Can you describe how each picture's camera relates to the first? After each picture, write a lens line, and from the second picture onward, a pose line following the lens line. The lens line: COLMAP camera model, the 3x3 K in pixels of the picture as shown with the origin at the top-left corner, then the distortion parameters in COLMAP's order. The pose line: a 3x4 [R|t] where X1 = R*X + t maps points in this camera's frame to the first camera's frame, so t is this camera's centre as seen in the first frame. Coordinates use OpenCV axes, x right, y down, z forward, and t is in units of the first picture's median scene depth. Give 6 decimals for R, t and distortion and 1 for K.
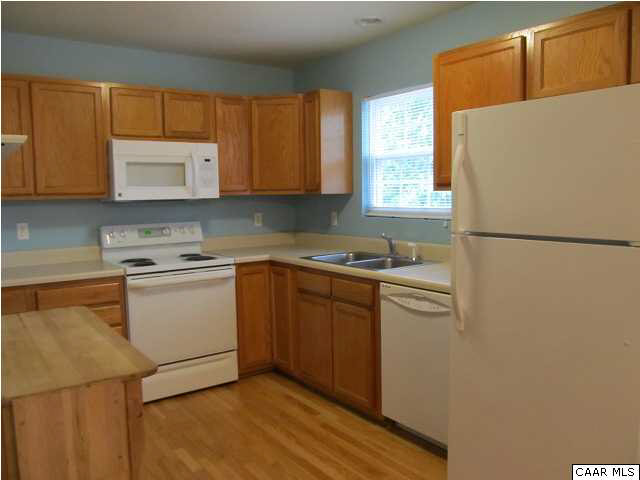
lens RADIAL K [[541.2, 0, 320.0], [0, 541.2, 240.0], [0, 0, 1]] dist [-0.030421, -0.011433]
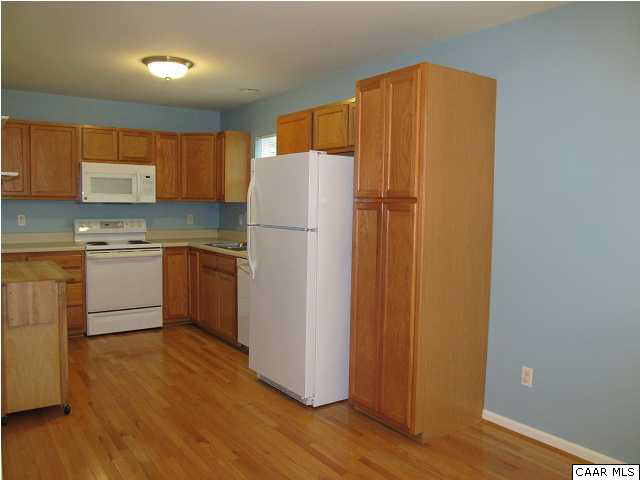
lens RADIAL K [[541.2, 0, 320.0], [0, 541.2, 240.0], [0, 0, 1]] dist [-0.030421, -0.011433]
pose [[0.999288, 0.032918, -0.018458, 0.301530], [-0.033235, 0.999301, -0.017133, 0.035260], [0.017881, 0.017735, 0.999683, -0.473260]]
